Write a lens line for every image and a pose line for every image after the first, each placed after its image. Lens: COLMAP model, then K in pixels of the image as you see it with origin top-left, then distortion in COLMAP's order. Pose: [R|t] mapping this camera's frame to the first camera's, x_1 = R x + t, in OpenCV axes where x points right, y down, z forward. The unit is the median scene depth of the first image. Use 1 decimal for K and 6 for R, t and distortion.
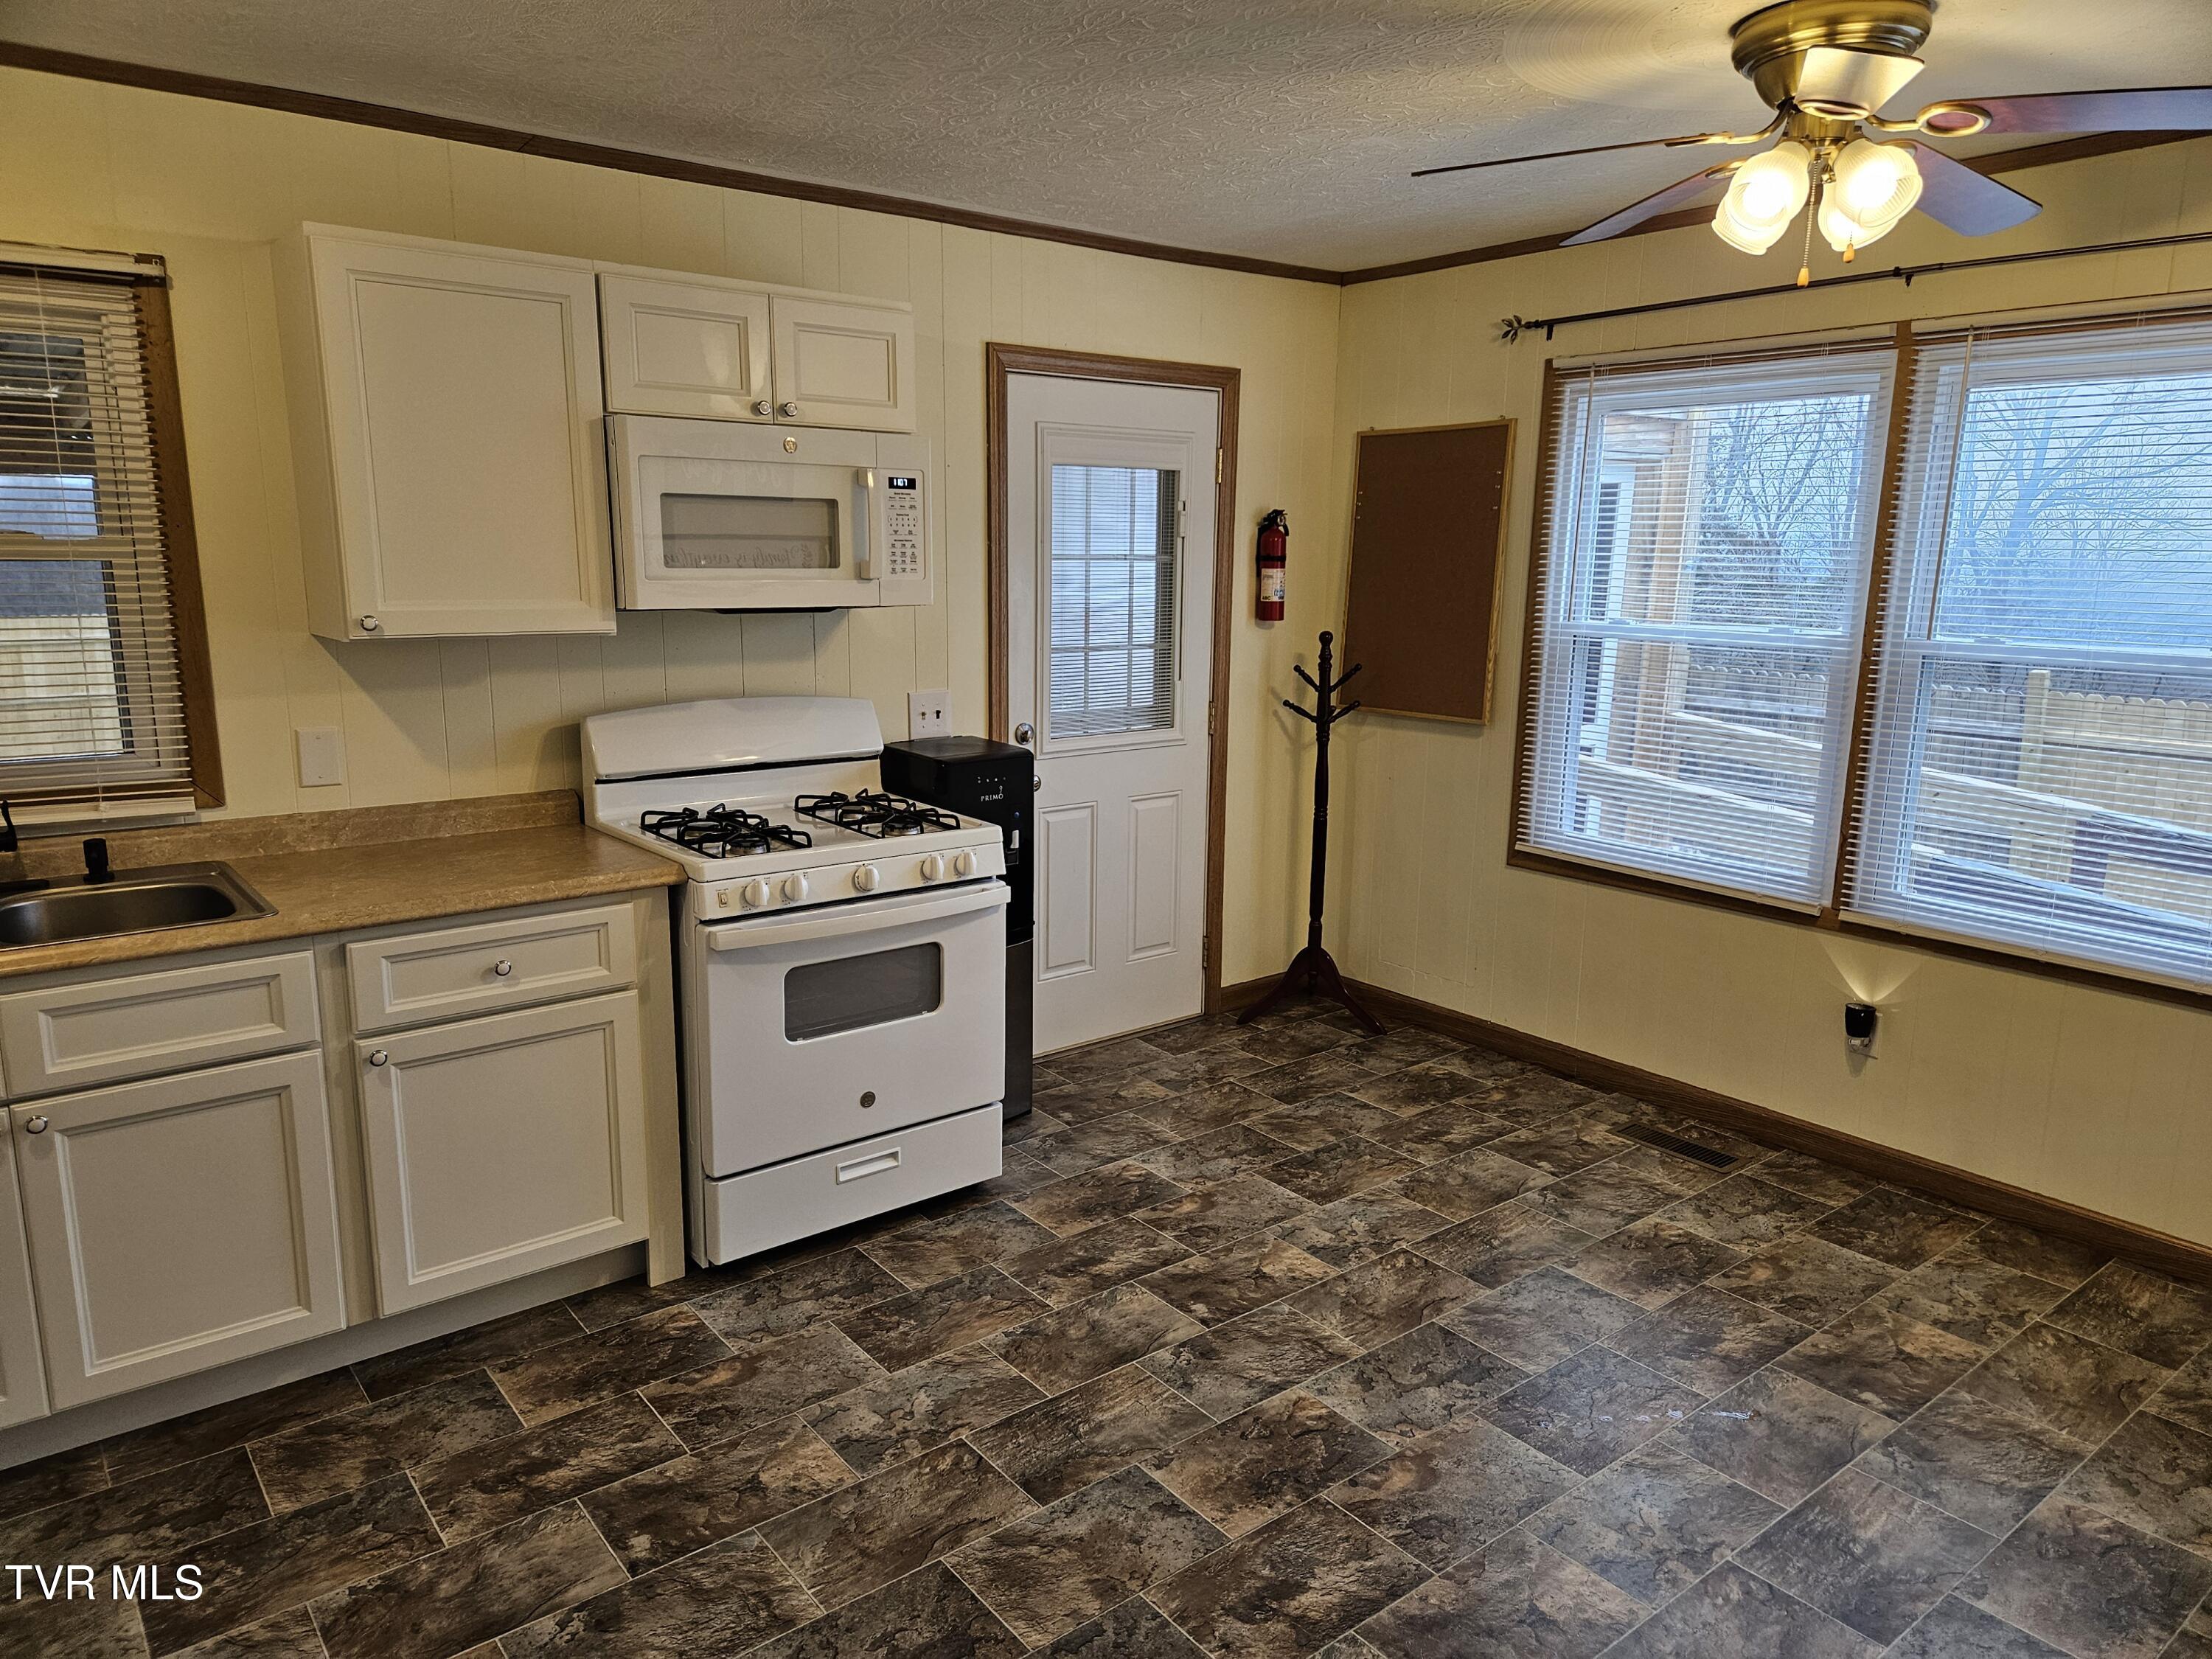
lens RADIAL K [[1467.6, 0, 1102.3], [0, 1467.6, 826.2], [0, 0, 1]] dist [0.072534, -0.047721]
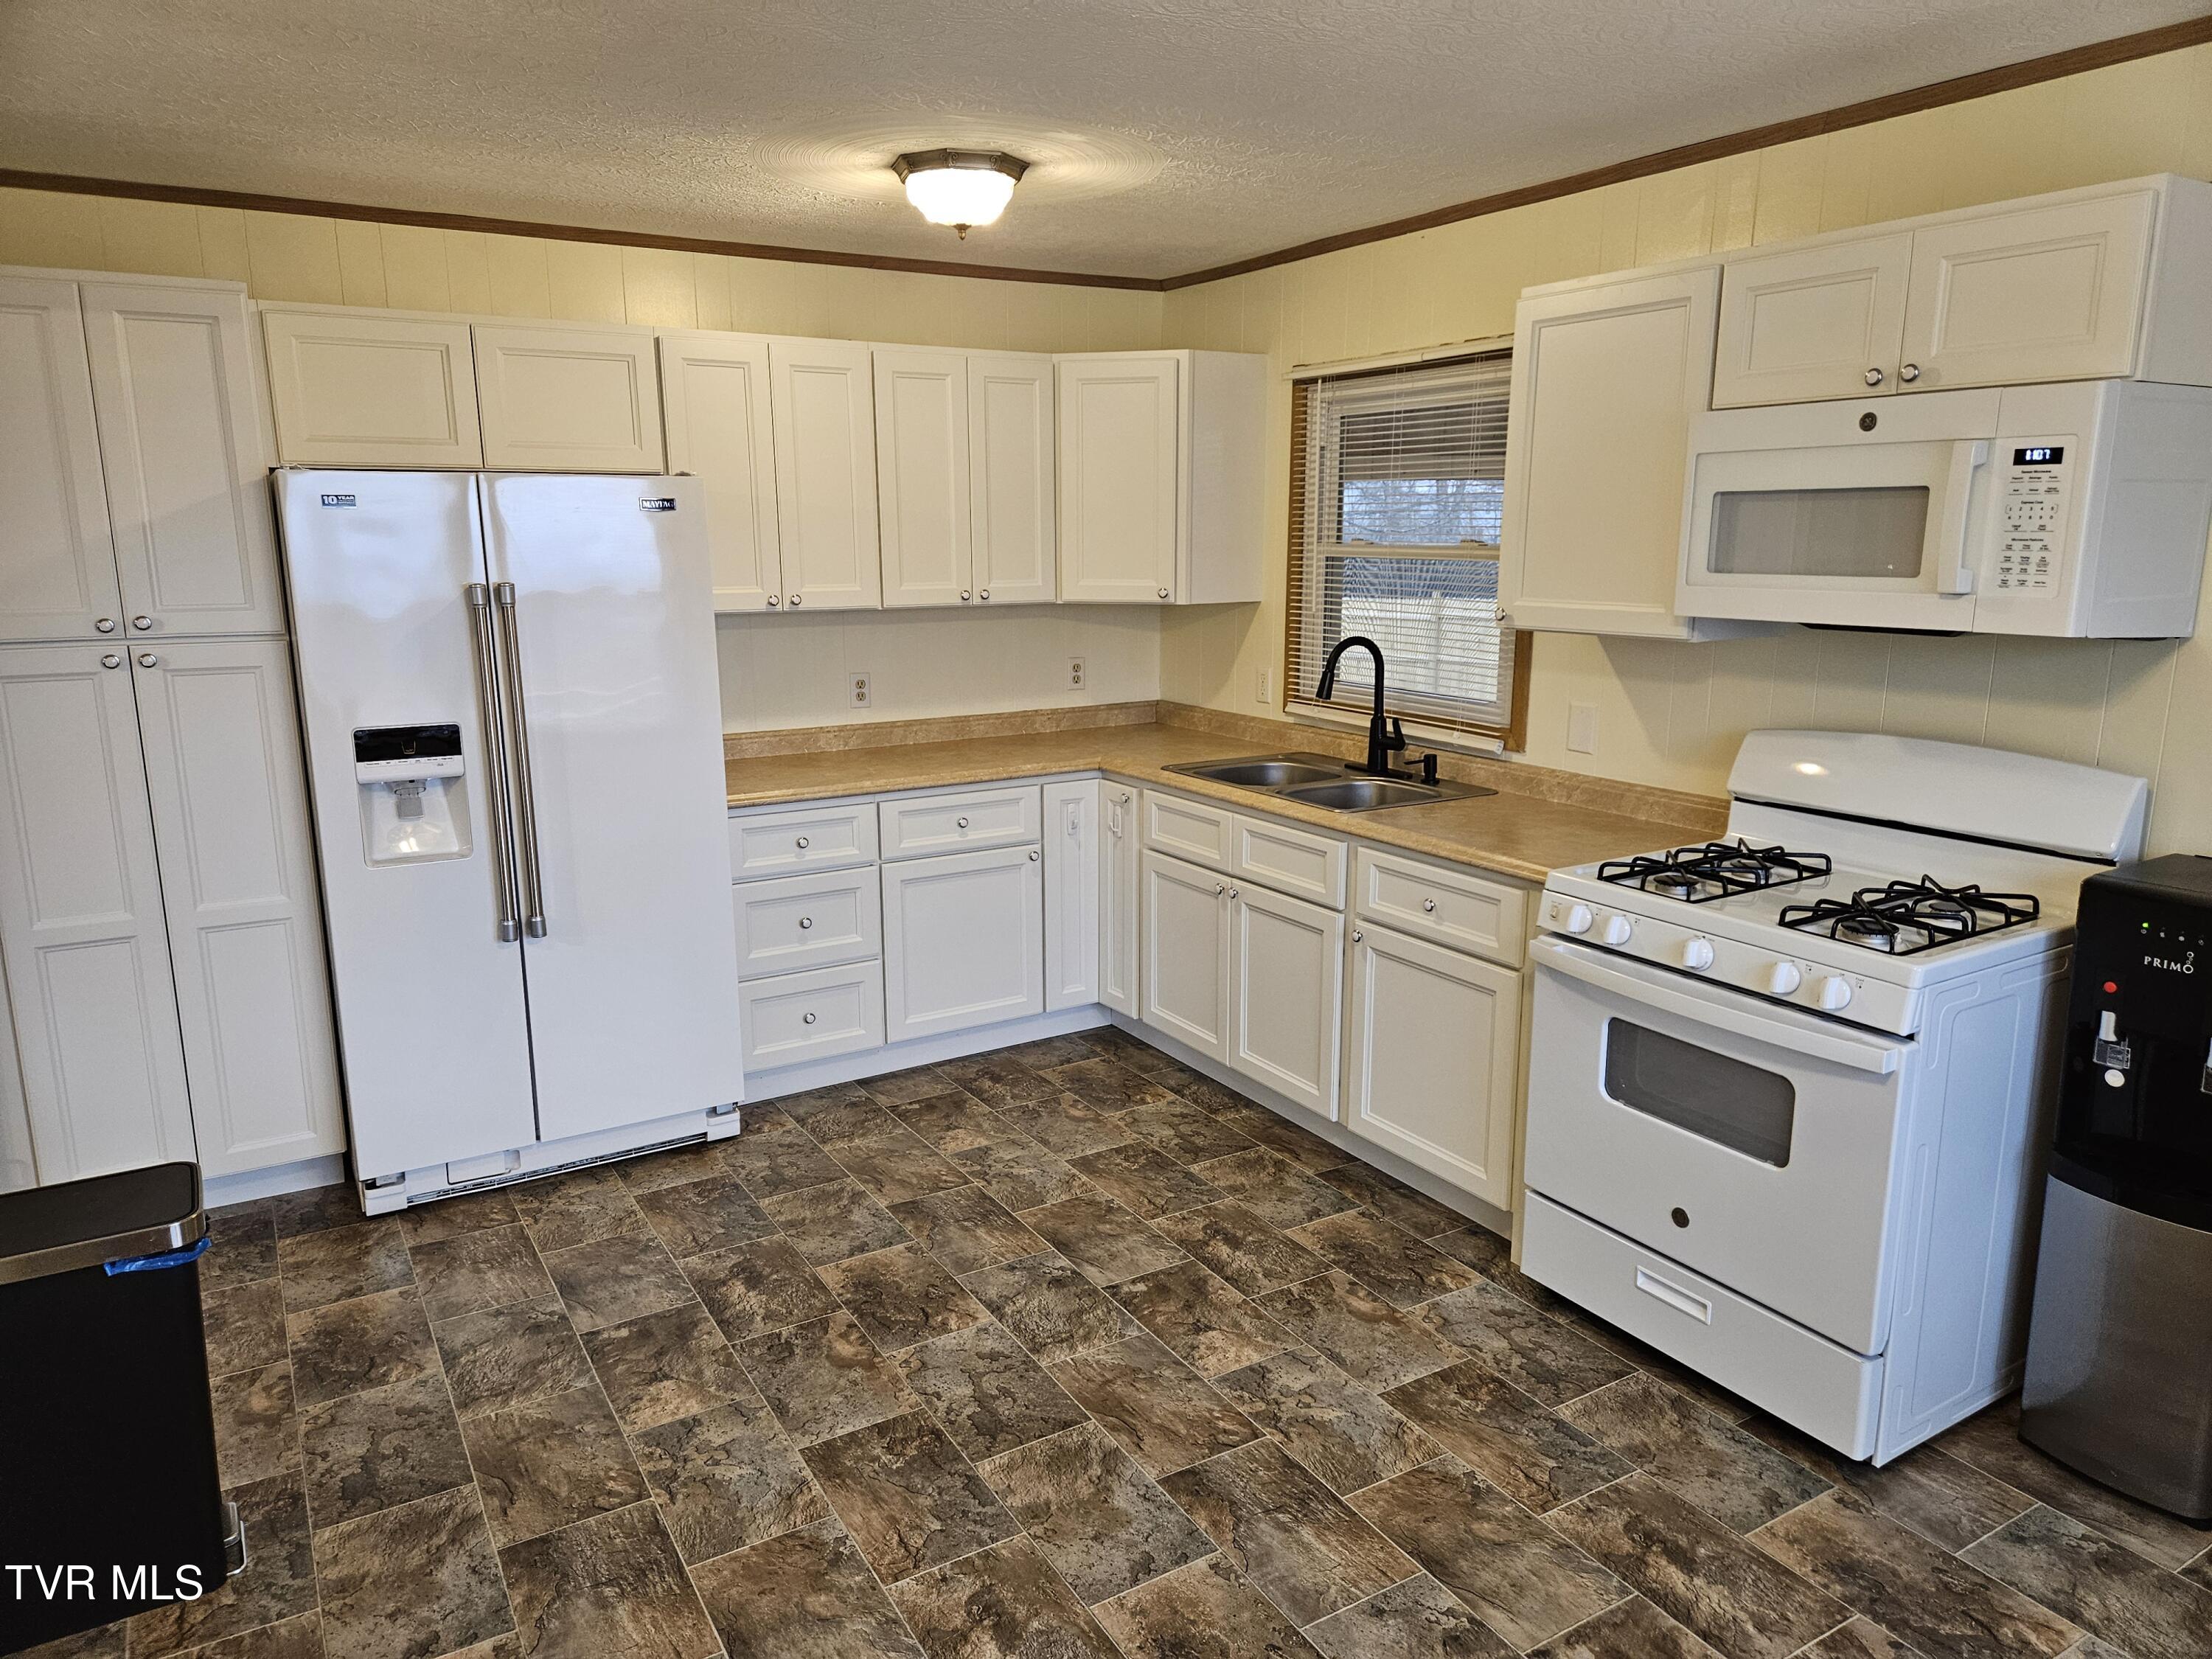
lens RADIAL K [[1467.6, 0, 1088.3], [0, 1467.6, 822.0], [0, 0, 1]] dist [0.072534, -0.047721]
pose [[-0.132808, 0.186261, -0.973483, 0.815826], [-0.186551, 0.959931, 0.209119, -0.174289], [0.973427, 0.209377, -0.092739, 0.877806]]
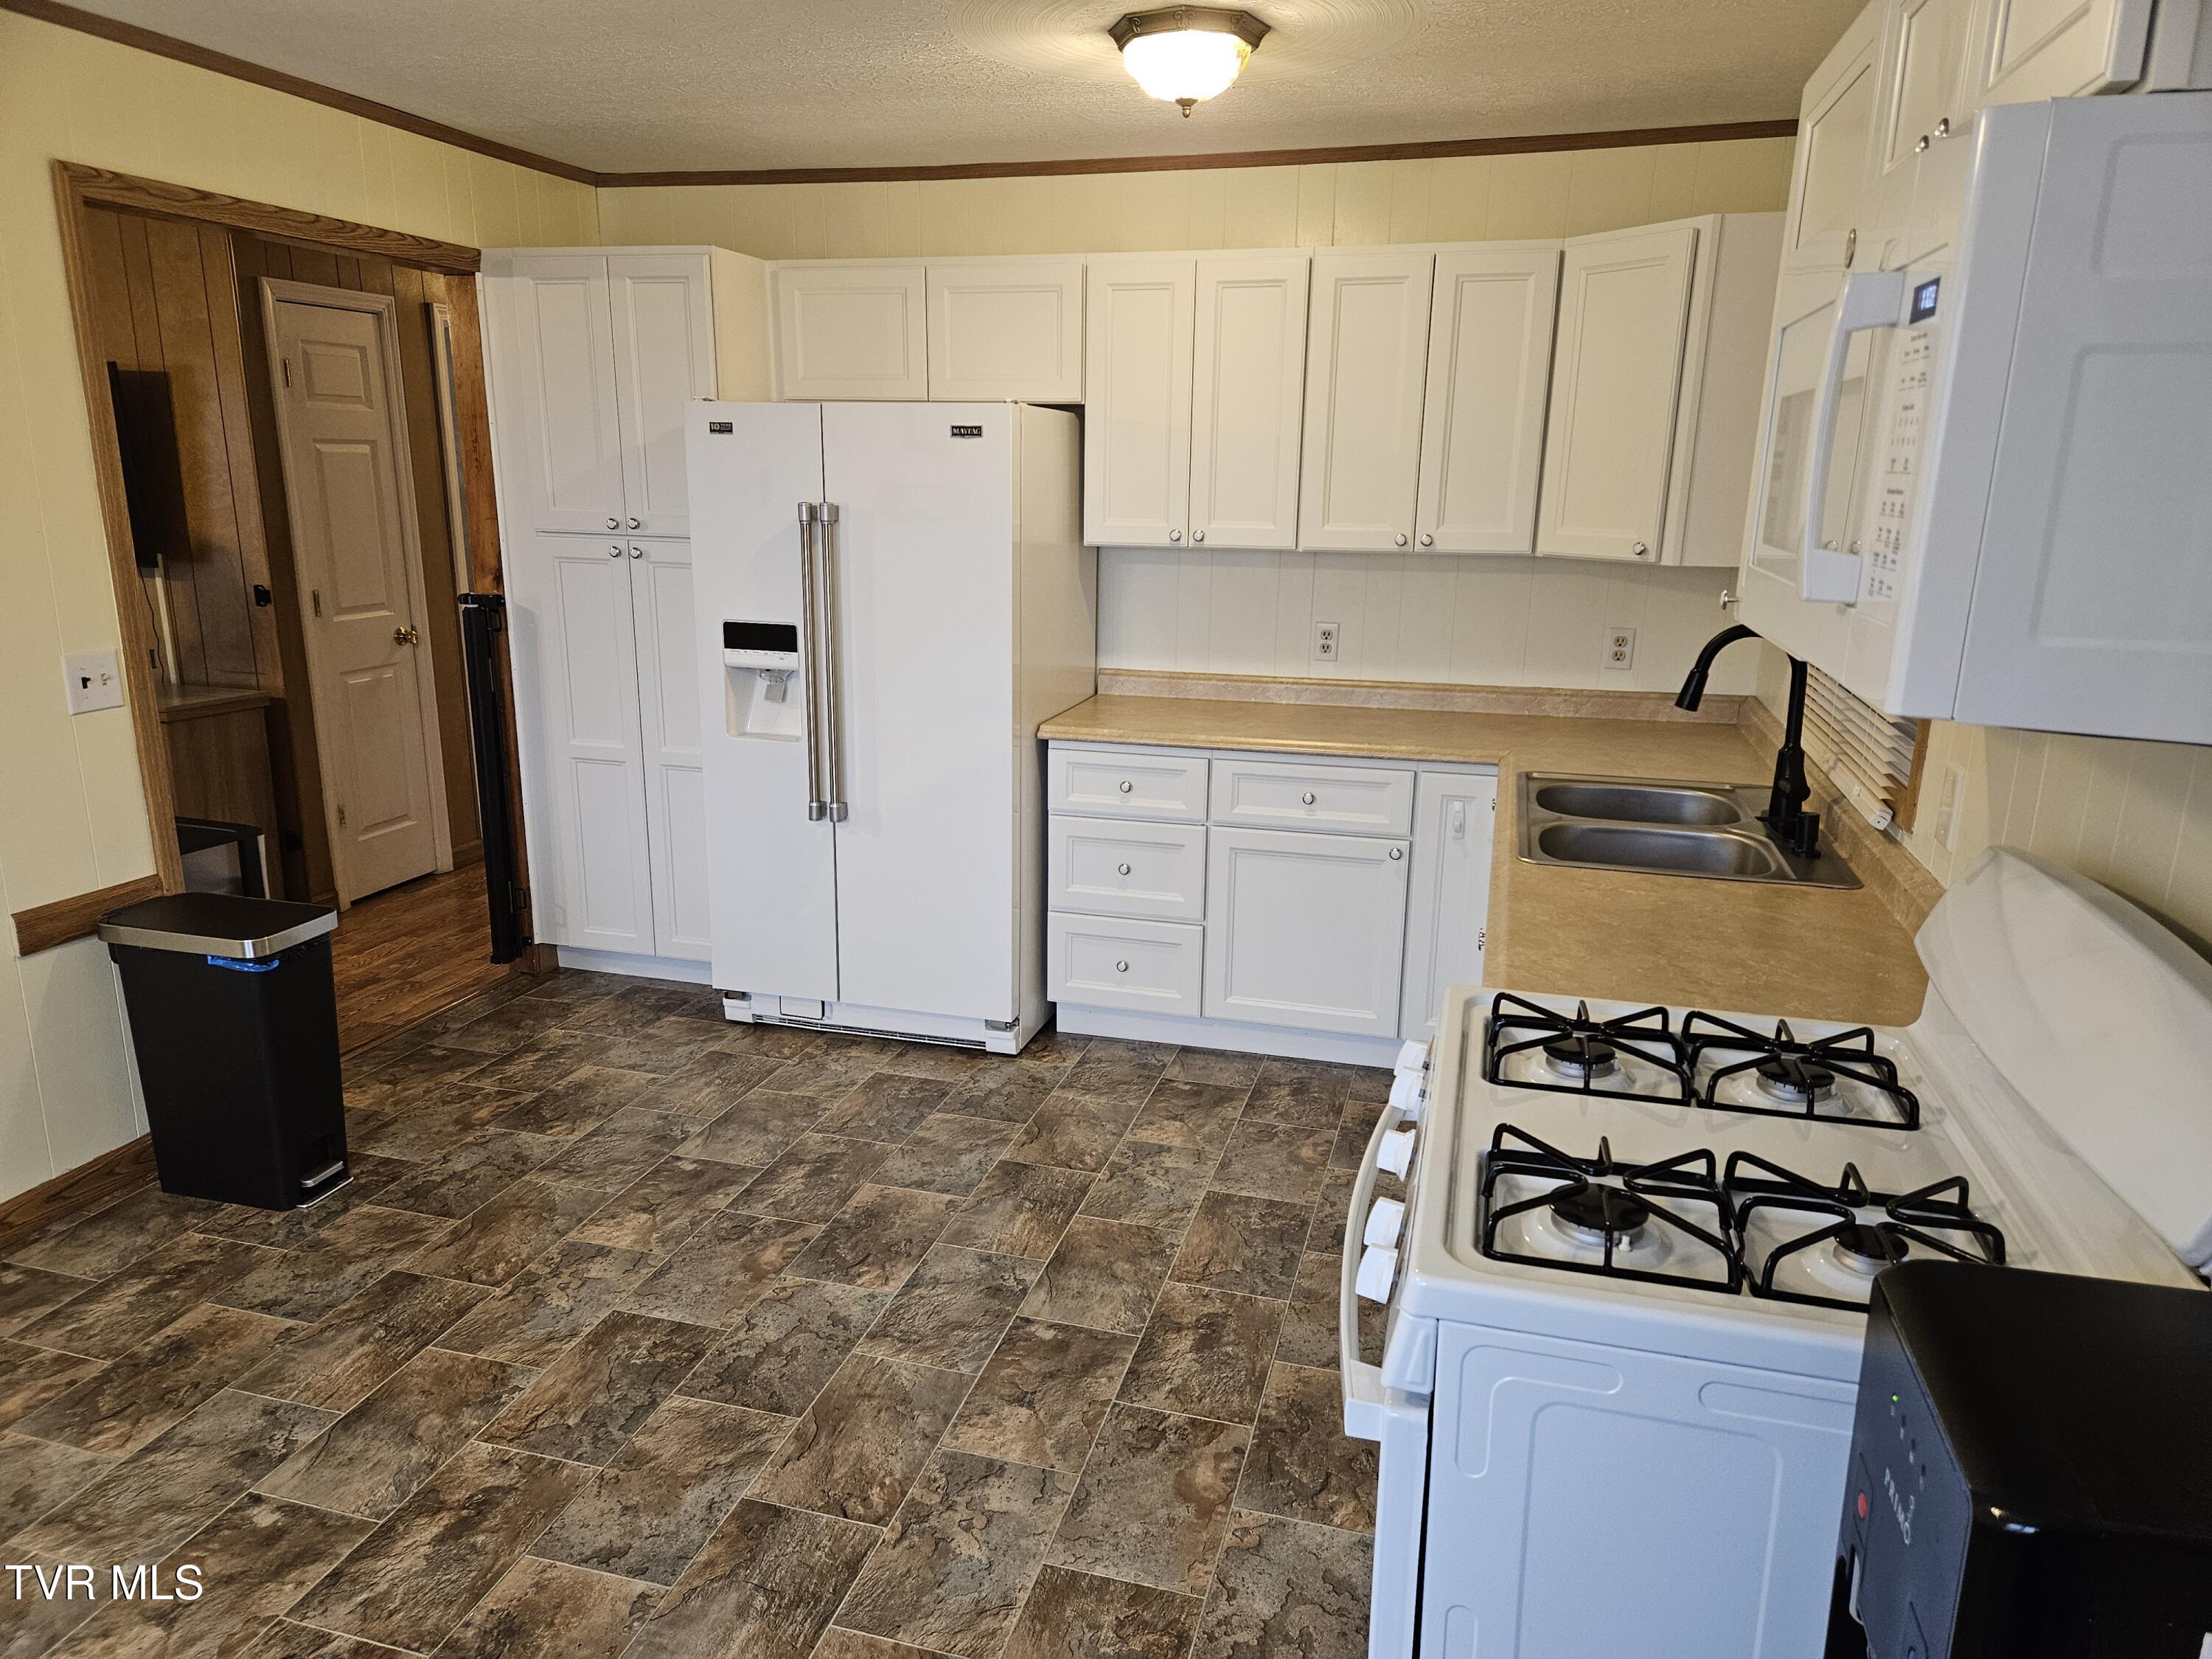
lens RADIAL K [[1467.6, 0, 1096.7], [0, 1467.6, 830.2], [0, 0, 1]] dist [0.072534, -0.047721]
pose [[-0.810615, 0.123046, -0.572506, 0.247865], [-0.132322, 0.913897, 0.383775, -0.301494], [0.570433, 0.386849, -0.724537, 1.521130]]
